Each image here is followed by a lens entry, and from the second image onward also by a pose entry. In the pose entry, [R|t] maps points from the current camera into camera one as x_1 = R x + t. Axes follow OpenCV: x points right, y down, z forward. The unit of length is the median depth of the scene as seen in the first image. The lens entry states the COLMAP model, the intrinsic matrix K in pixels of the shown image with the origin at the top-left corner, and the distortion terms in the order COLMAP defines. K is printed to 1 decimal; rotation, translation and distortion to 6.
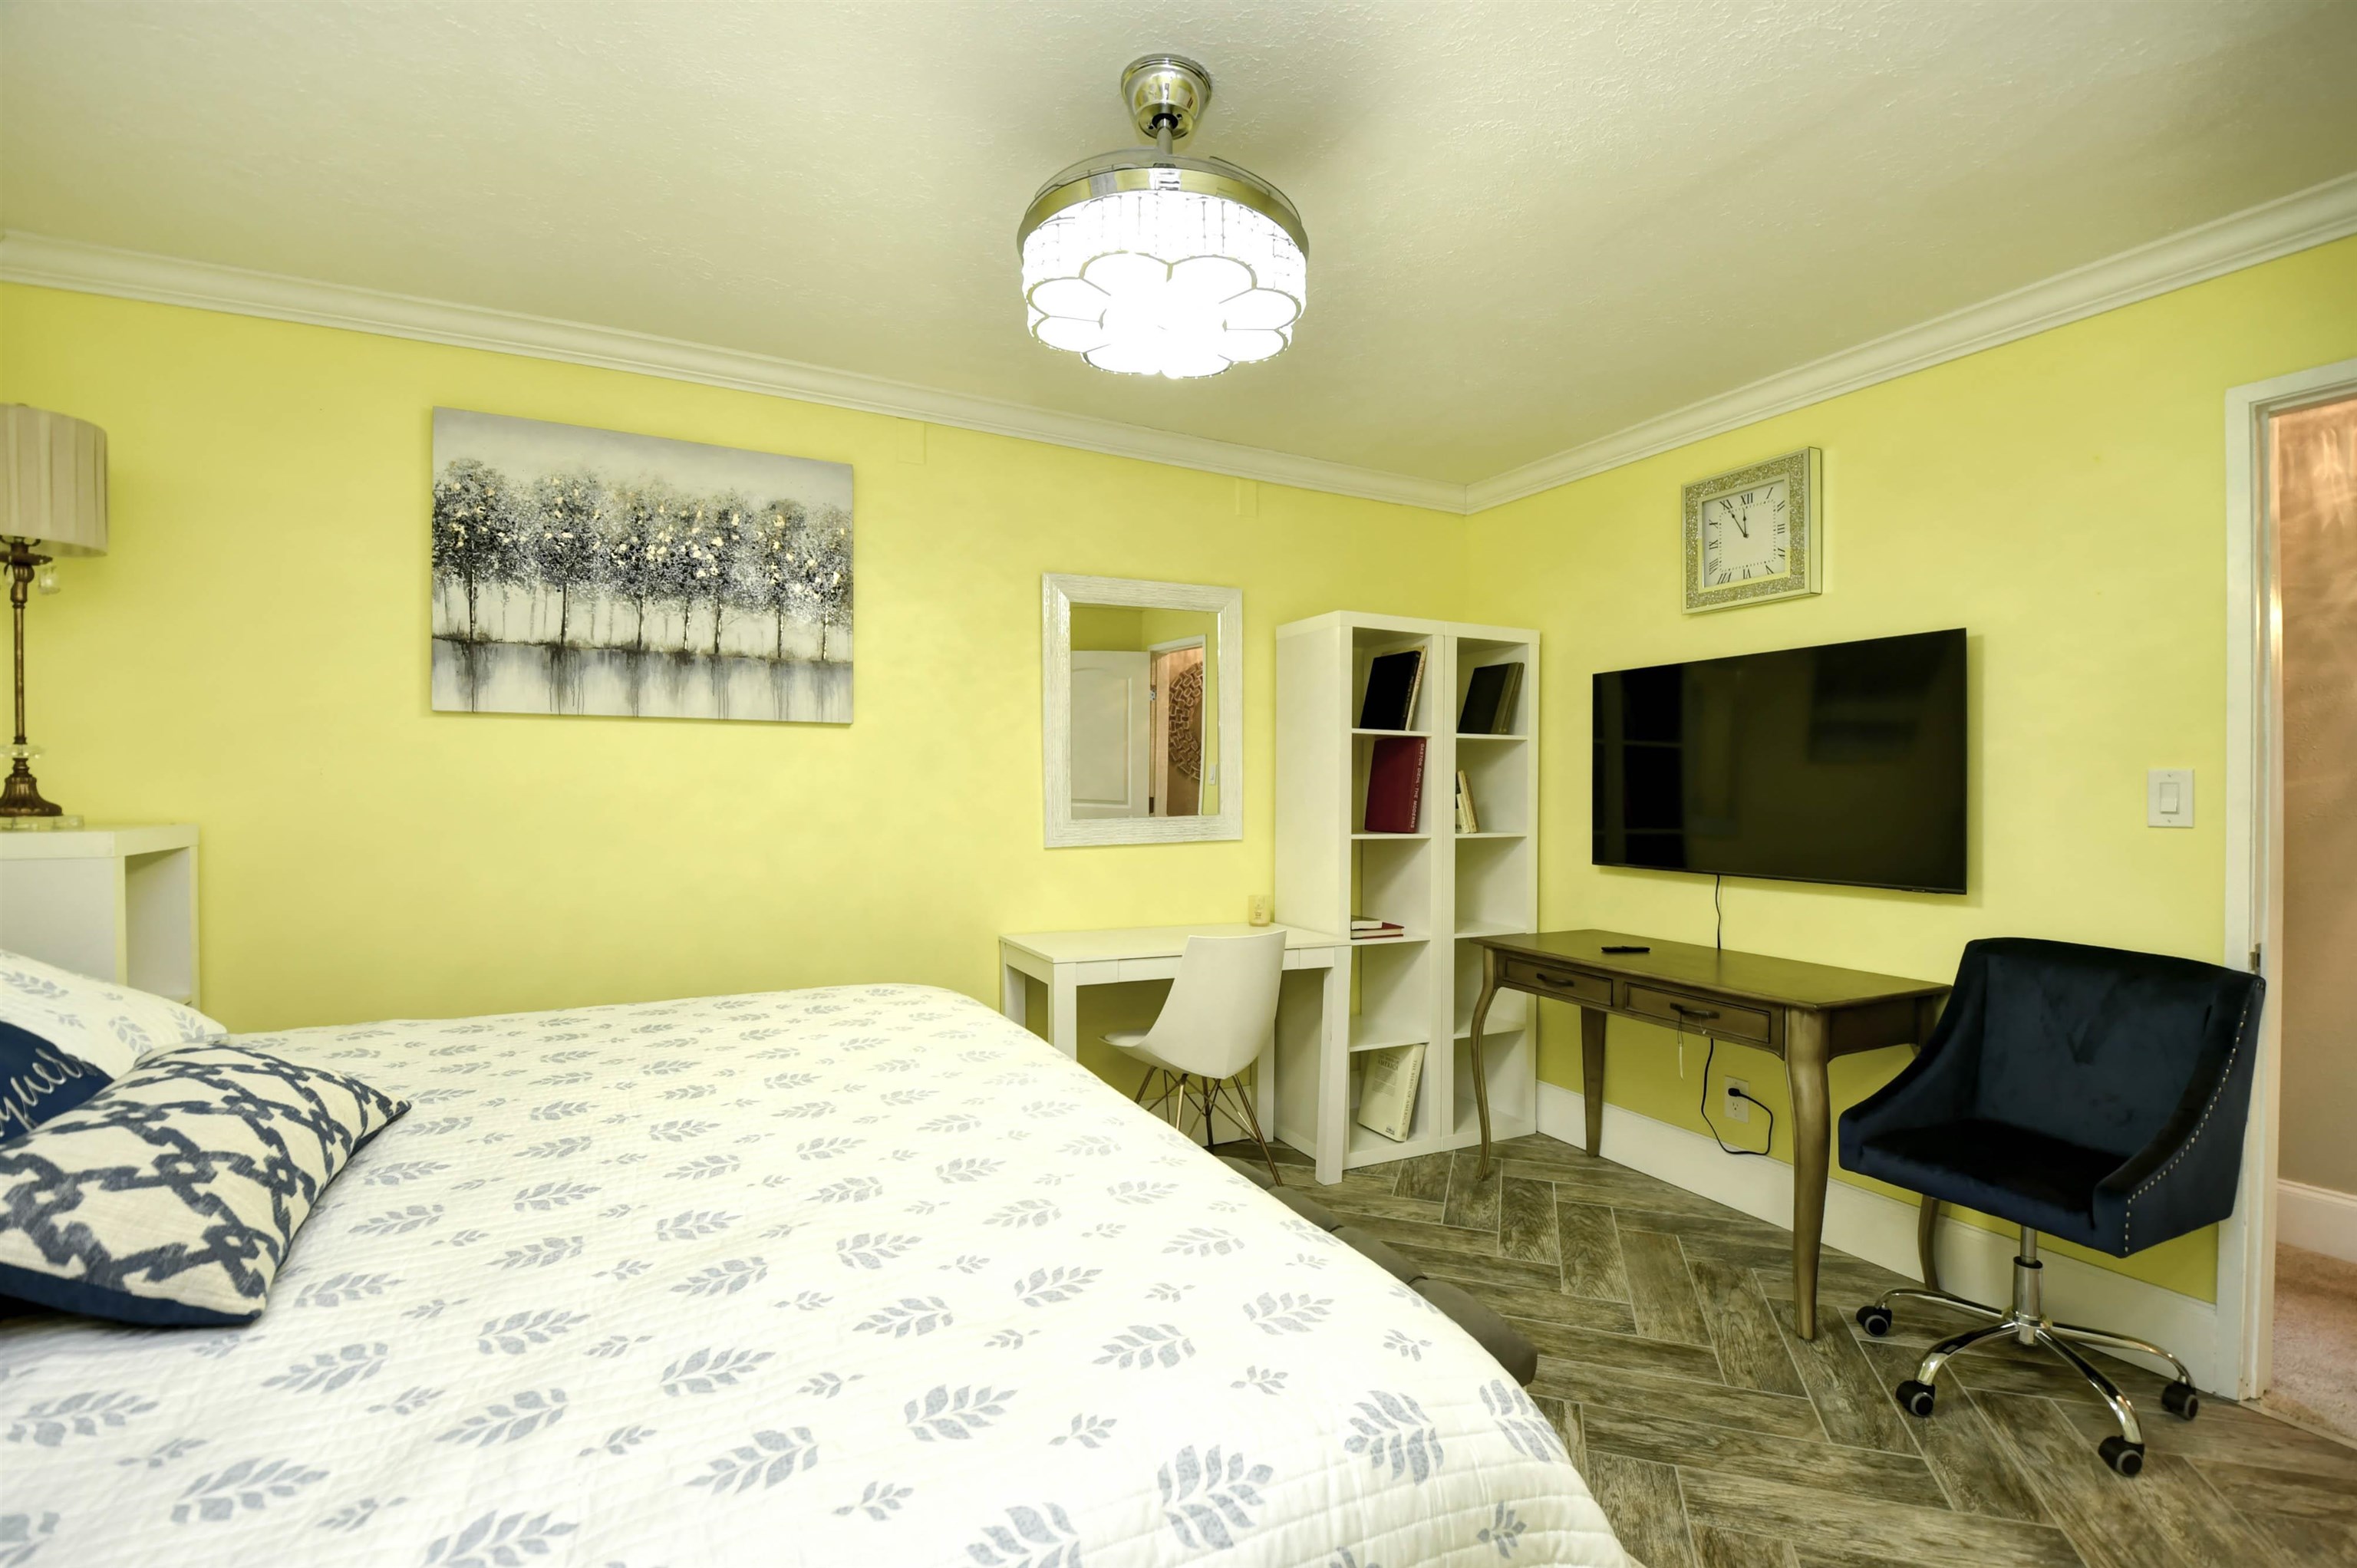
lens RADIAL K [[1066.6, 0, 1180.6], [0, 1066.6, 785.2], [0, 0, 1]] dist [0.009555, -0.018084]
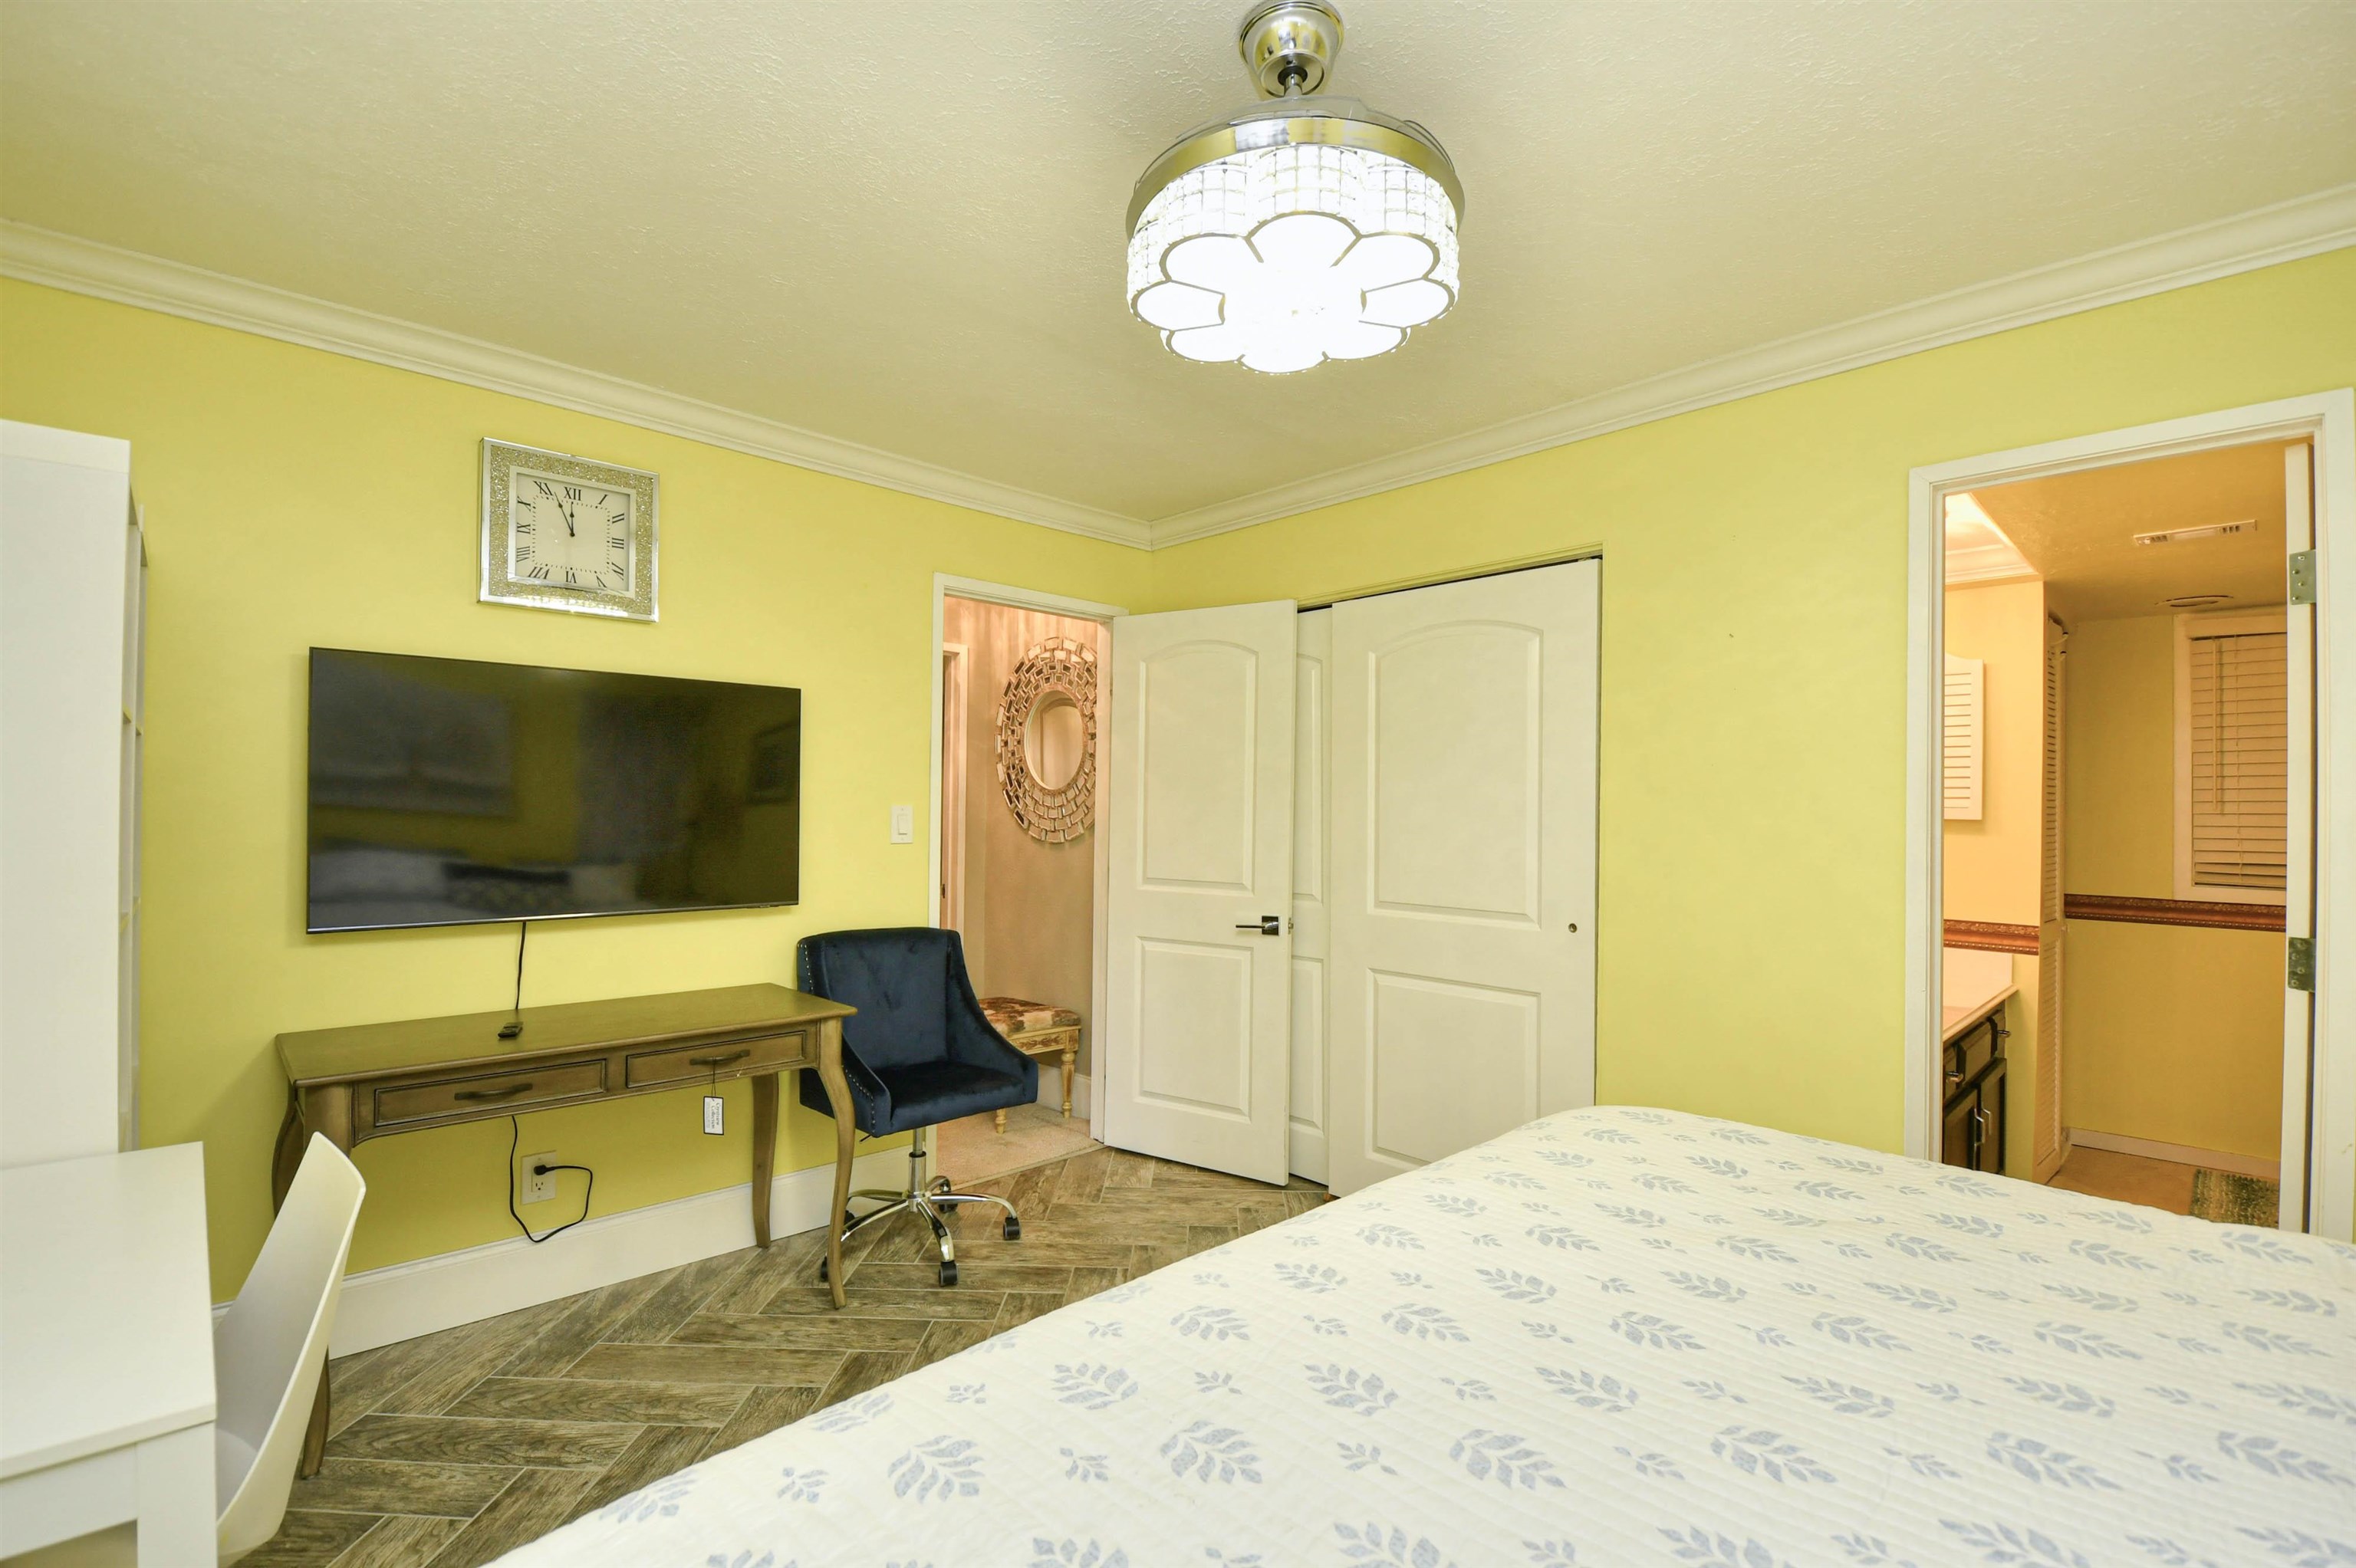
lens RADIAL K [[1066.1, 0, 1173.3], [0, 1066.1, 801.5], [0, 0, 1]] dist [0.009555, -0.018084]
pose [[-0.310043, 0.002397, 0.950719, -0.496621], [-0.012534, 0.999900, -0.006609, -0.012391], [-0.950640, -0.013965, -0.309982, 0.840850]]
